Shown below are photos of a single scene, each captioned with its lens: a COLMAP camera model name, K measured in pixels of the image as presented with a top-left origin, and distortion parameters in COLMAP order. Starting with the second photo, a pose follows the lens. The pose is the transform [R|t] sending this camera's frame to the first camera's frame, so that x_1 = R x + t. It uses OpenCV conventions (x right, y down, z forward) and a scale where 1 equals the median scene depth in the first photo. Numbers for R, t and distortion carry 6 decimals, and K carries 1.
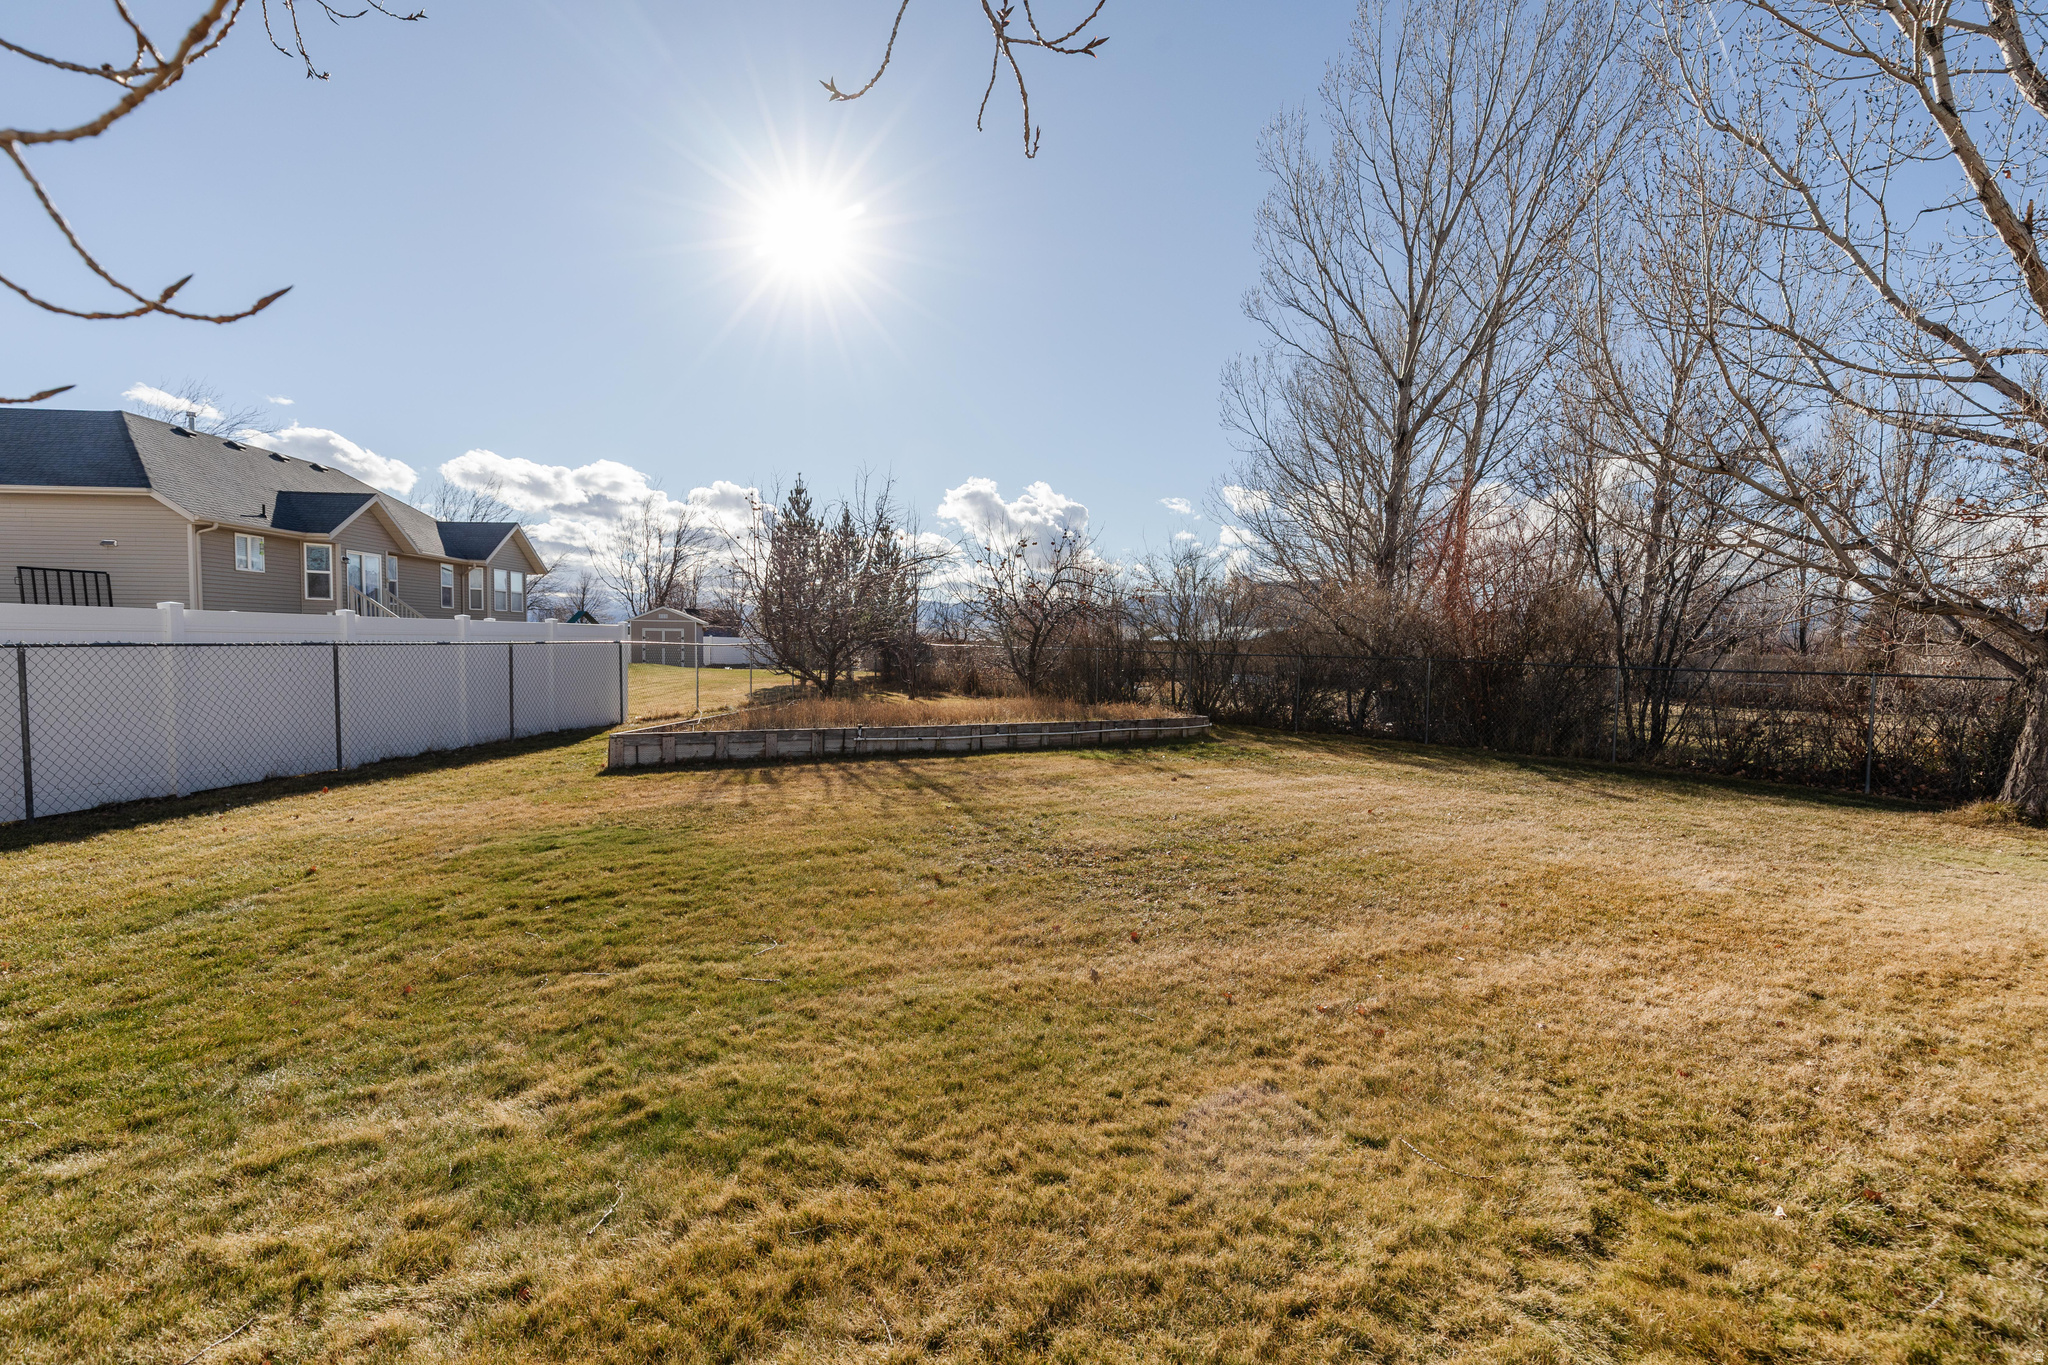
lens RADIAL K [[952.8, 0, 1023.7], [0, 952.8, 675.1], [0, 0, 1]] dist [0.013201, -0.004695]
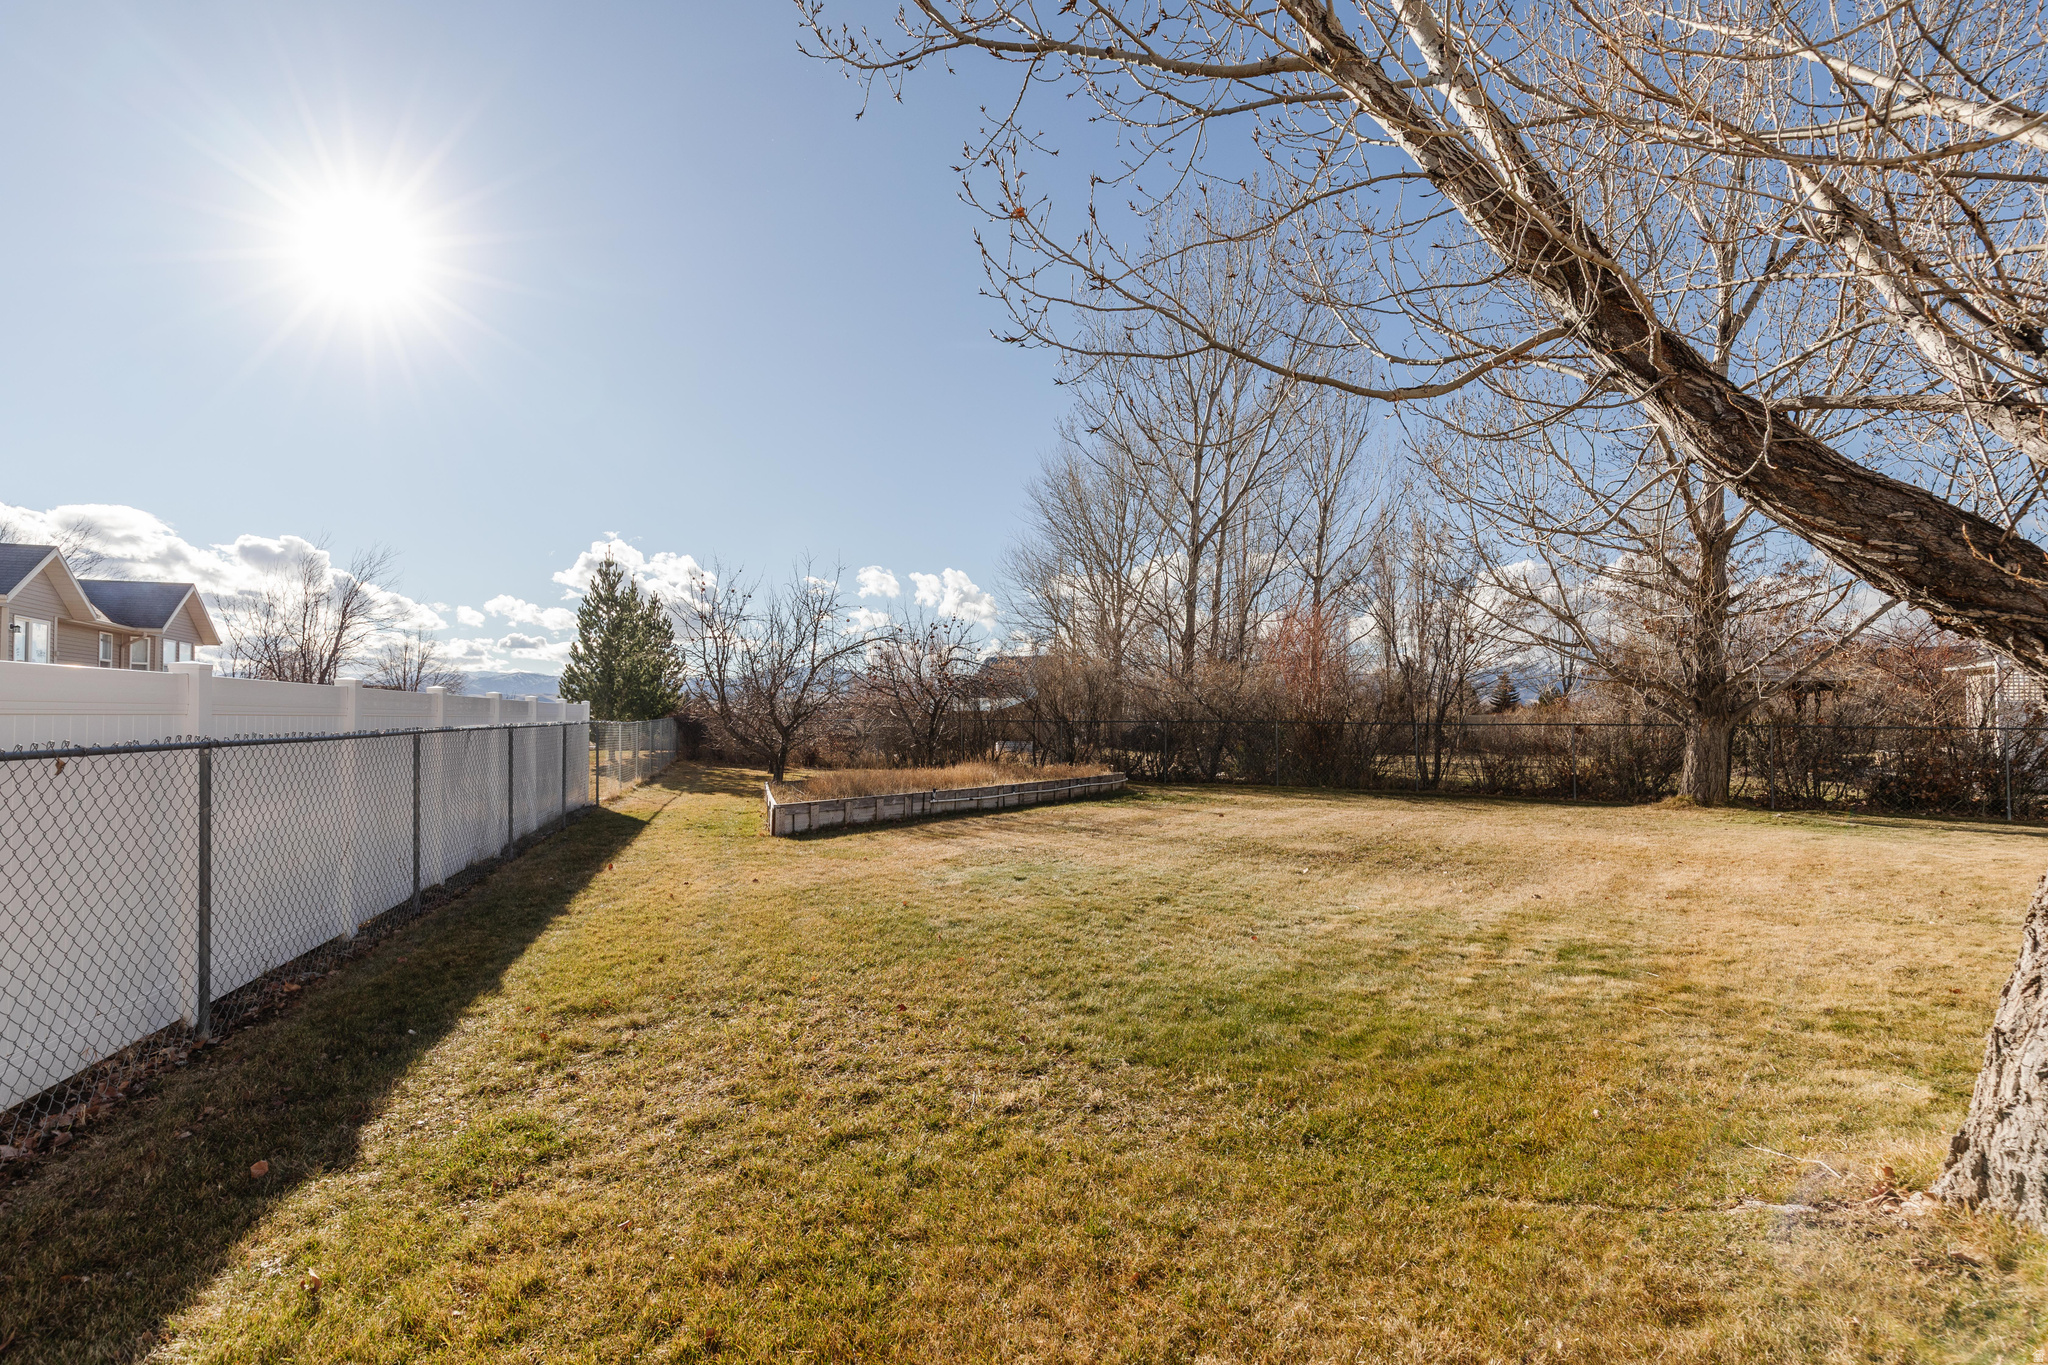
lens RADIAL K [[952.8, 0, 1020.9], [0, 952.8, 696.4], [0, 0, 1]] dist [0.013201, -0.004695]
pose [[0.922741, -0.010615, 0.385276, -0.225513], [0.031442, 0.998362, -0.047796, -0.000129], [-0.384137, 0.056218, 0.921563, -0.042552]]
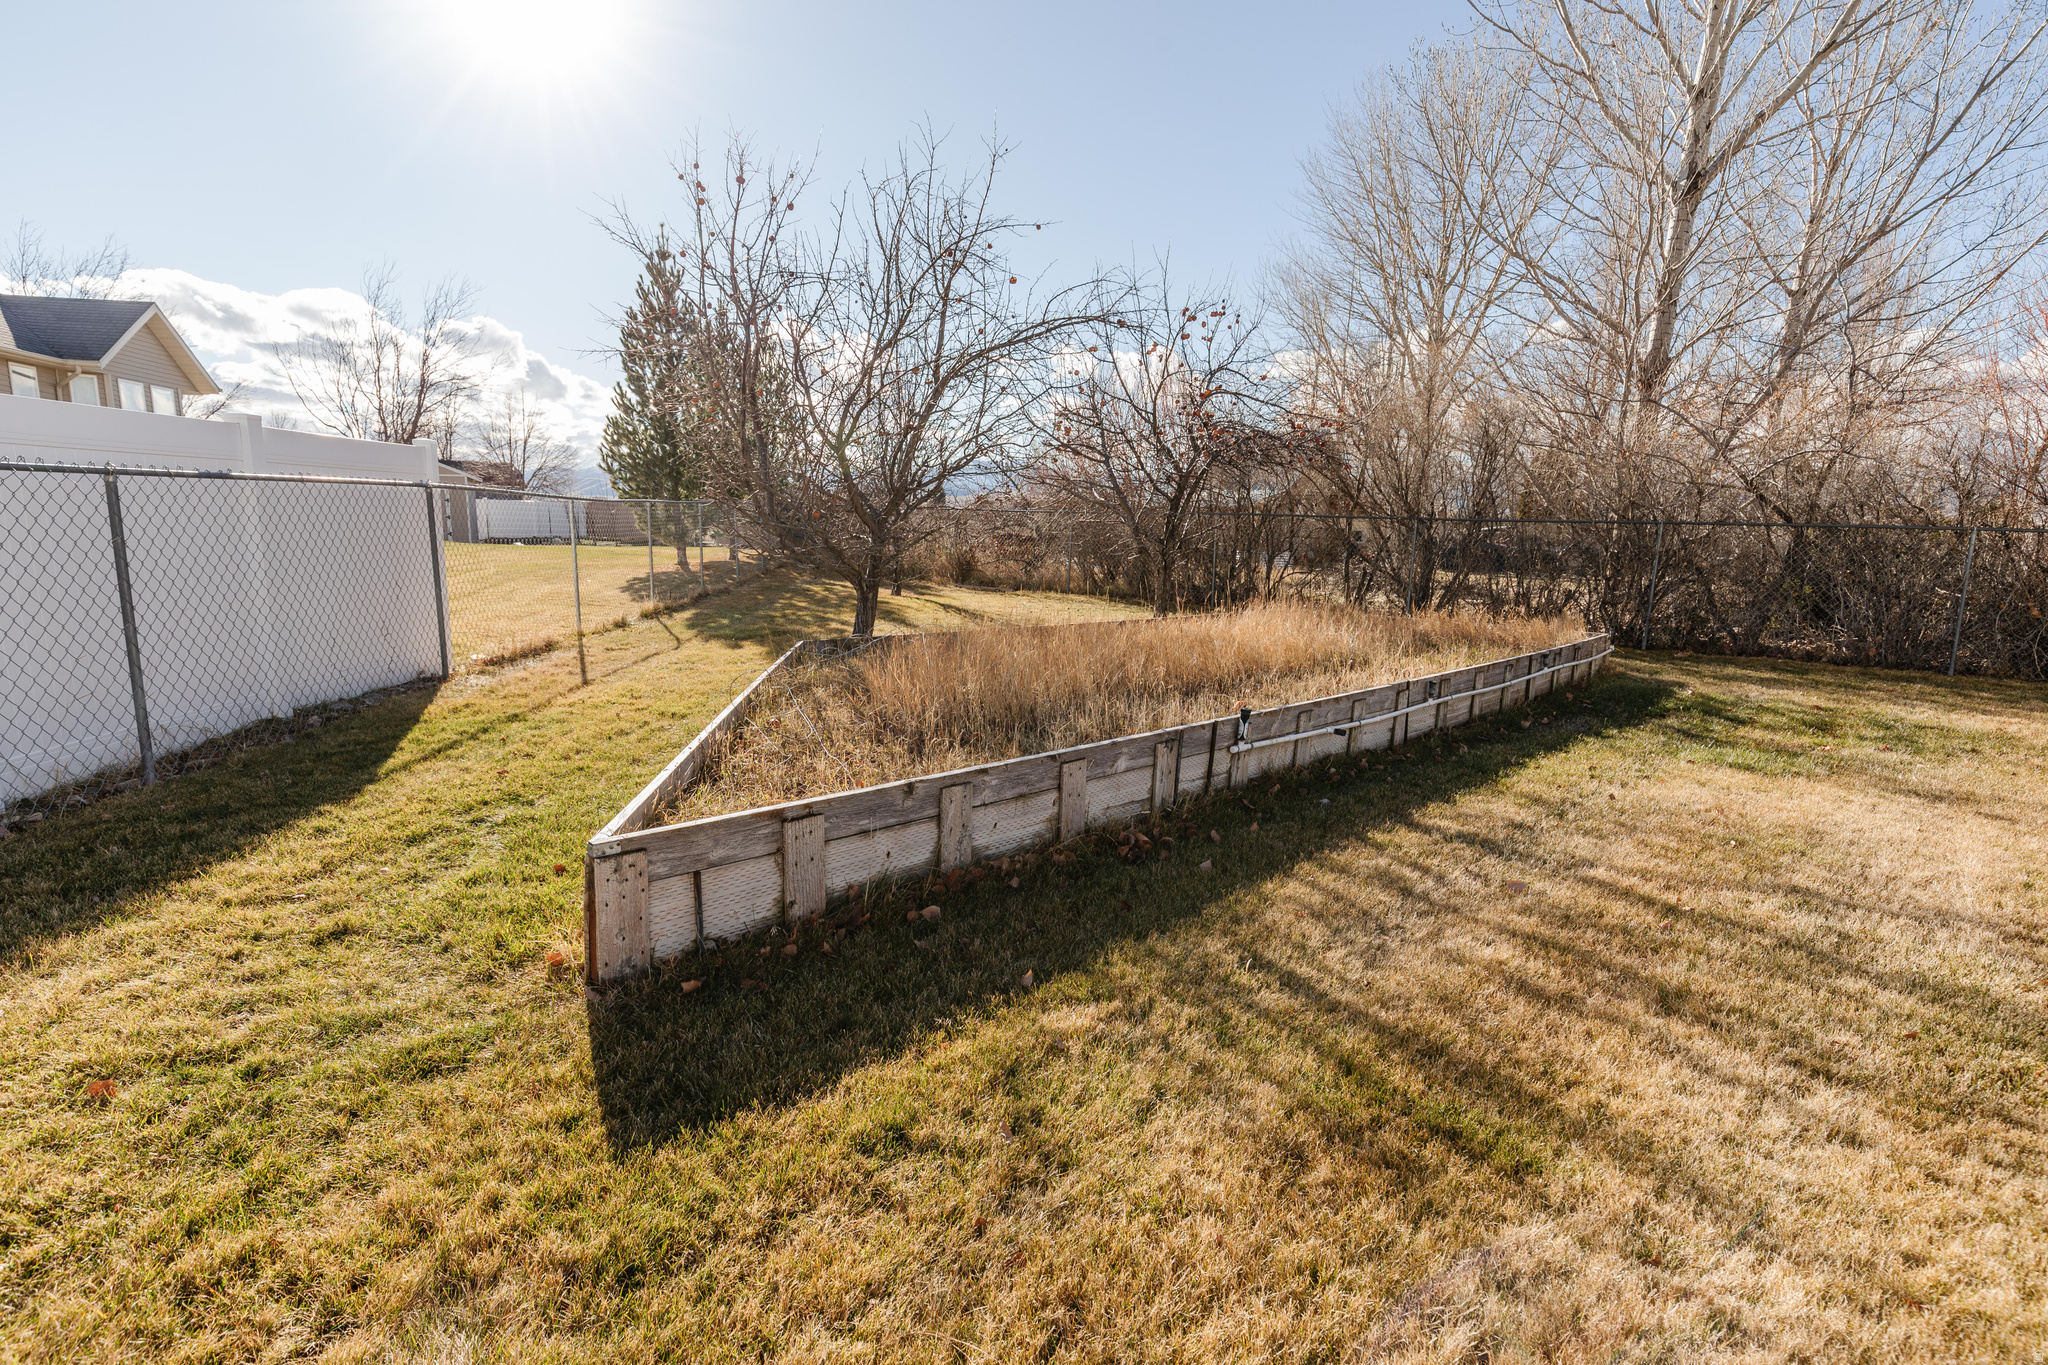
lens RADIAL K [[1006.4, 0, 1016.3], [0, 1006.4, 686.8], [0, 0, 1]] dist [0.000955, 0.000042]
pose [[0.981174, -0.029070, 0.190925, -0.143886], [0.003119, 0.990862, 0.134842, -0.003235], [-0.193100, -0.131708, 0.972299, 0.285127]]
